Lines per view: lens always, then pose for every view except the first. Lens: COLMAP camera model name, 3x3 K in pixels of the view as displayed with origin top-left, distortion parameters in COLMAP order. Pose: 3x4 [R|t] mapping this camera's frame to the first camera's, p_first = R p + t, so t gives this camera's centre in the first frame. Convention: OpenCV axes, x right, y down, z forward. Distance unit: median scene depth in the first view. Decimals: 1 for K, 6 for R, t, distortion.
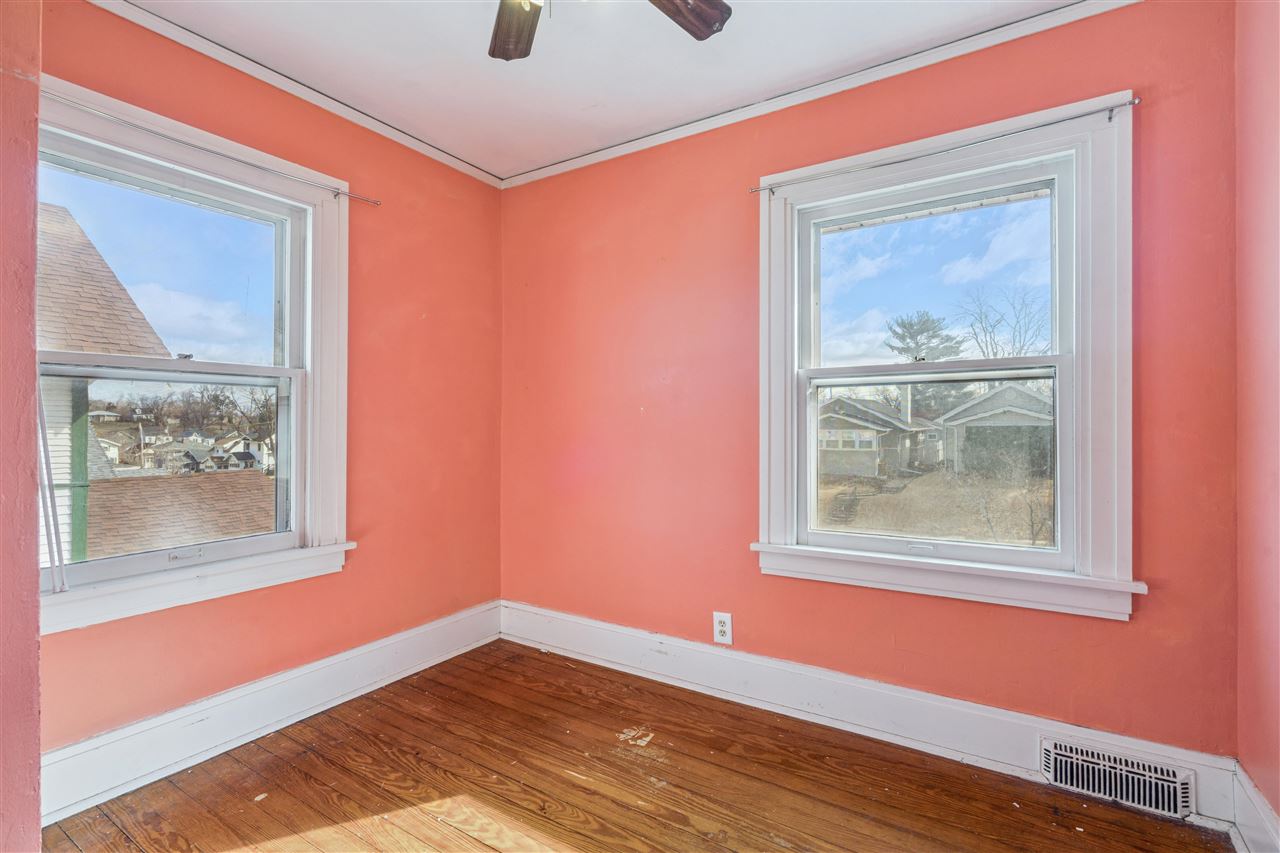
lens RADIAL K [[580.0, 0, 634.3], [0, 580.0, 422.2], [0, 0, 1]] dist [-0.000396, -0.000352]
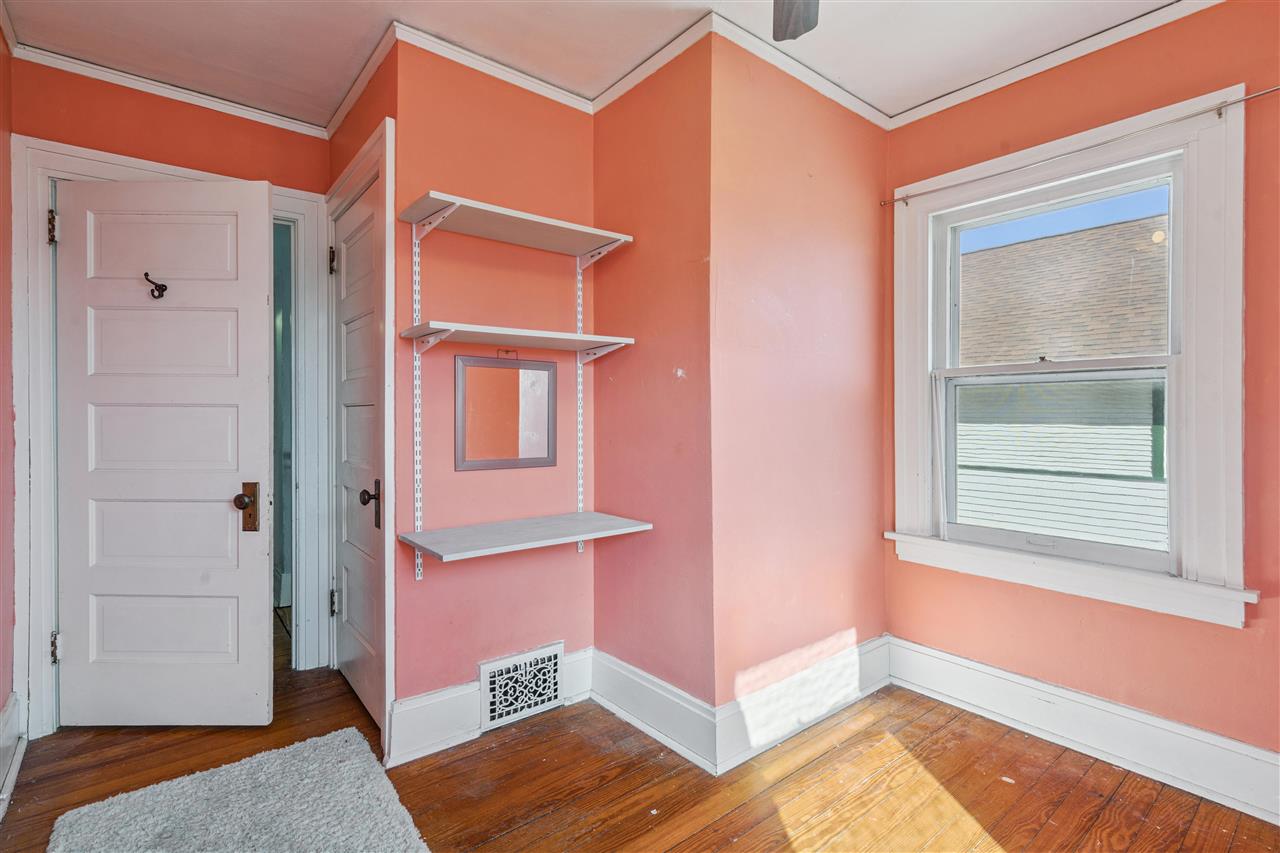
lens RADIAL K [[580.0, 0, 634.3], [0, 580.0, 422.2], [0, 0, 1]] dist [-0.000396, -0.000352]
pose [[-0.307572, 0.007518, -0.951495, 0.498339], [0.000061, 0.999969, 0.007882, -0.005156], [0.951525, 0.002366, -0.307563, 0.614072]]
